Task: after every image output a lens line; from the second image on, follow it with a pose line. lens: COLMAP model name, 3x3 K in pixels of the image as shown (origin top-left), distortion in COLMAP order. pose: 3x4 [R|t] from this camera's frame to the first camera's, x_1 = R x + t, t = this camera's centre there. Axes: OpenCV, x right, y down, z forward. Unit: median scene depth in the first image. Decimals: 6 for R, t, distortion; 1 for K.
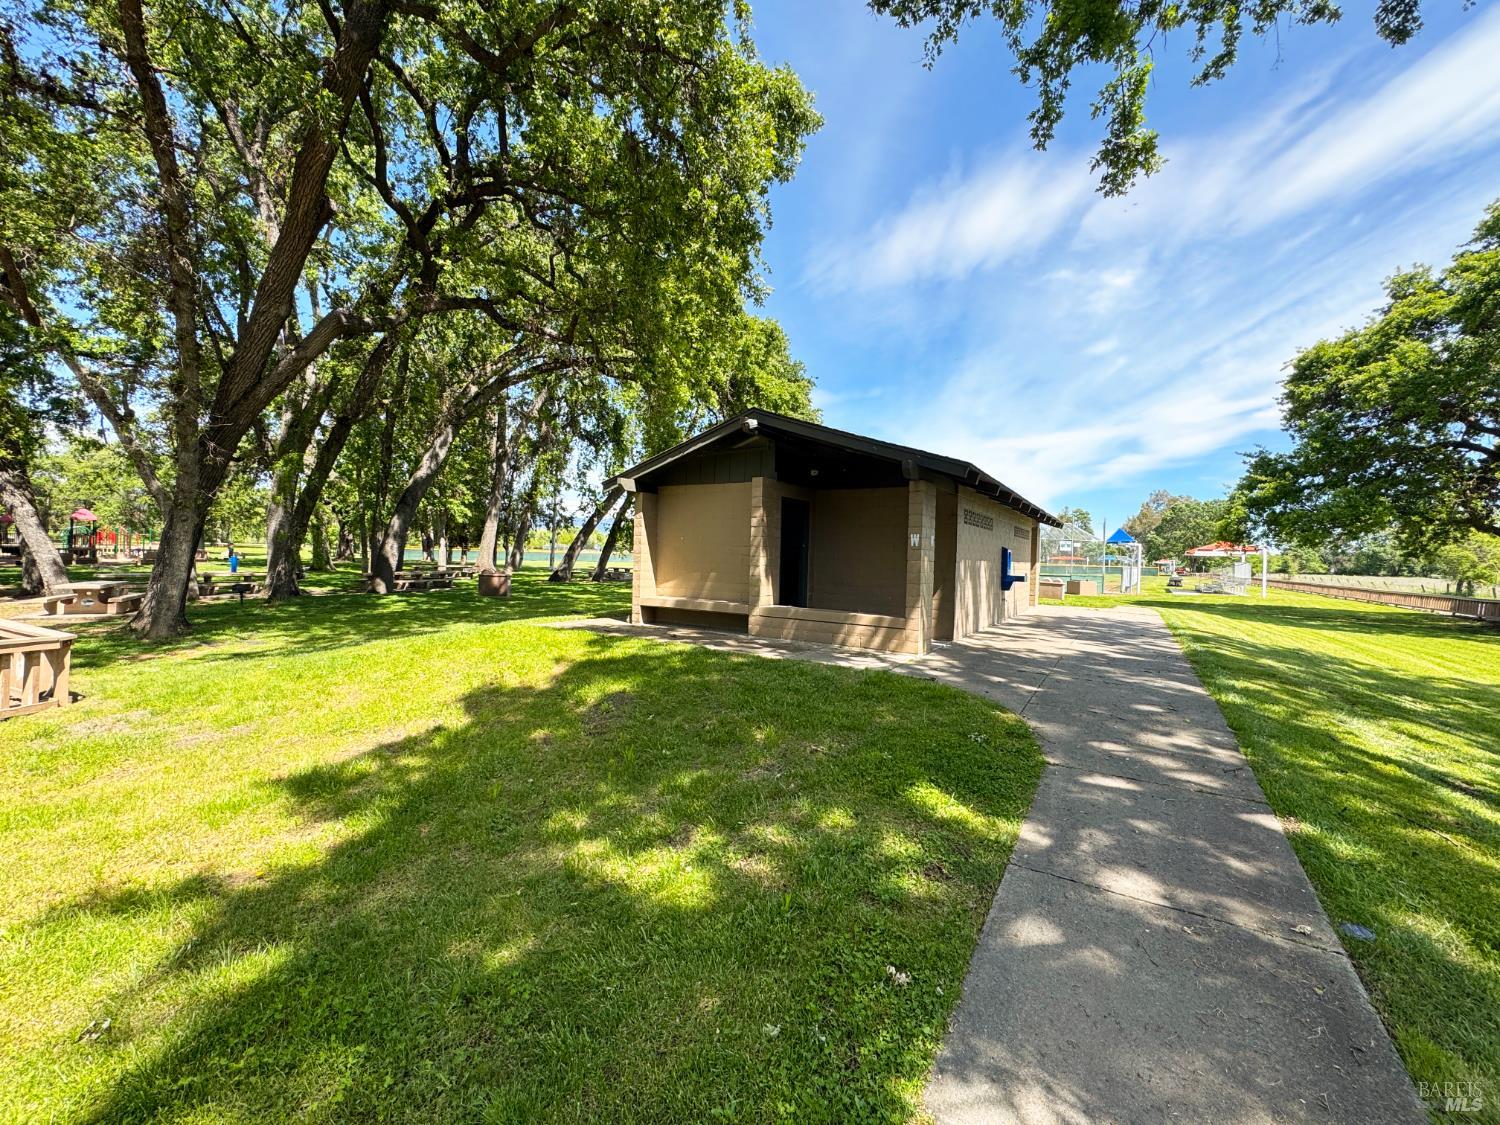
lens RADIAL K [[603.7, 0, 754.3], [0, 603.7, 557.9], [0, 0, 1]] dist [0.001365, 0.000177]
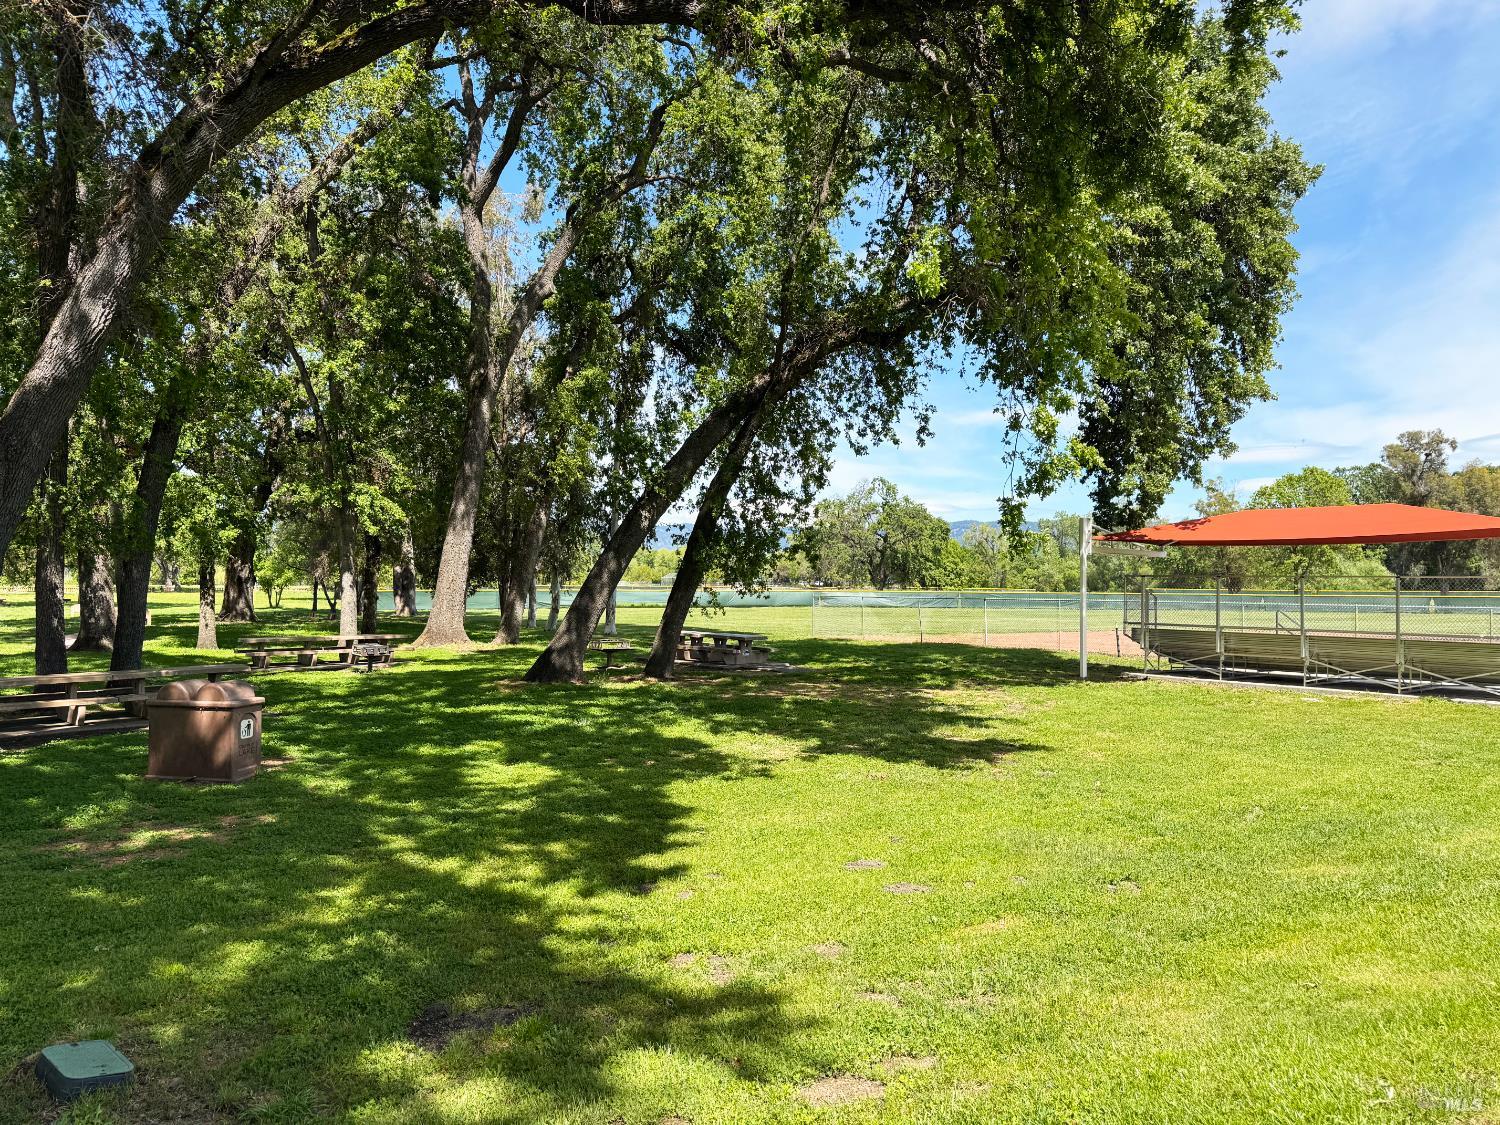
lens RADIAL K [[1071.2, 0, 743.4], [0, 1071.2, 554.8], [0, 0, 1]] dist [0.108021, -0.087577]
pose [[0.962492, -0.028620, -0.269798, -0.018201], [0.018853, 0.999072, -0.038722, -0.009483], [0.270656, 0.032183, 0.962138, 0.327294]]
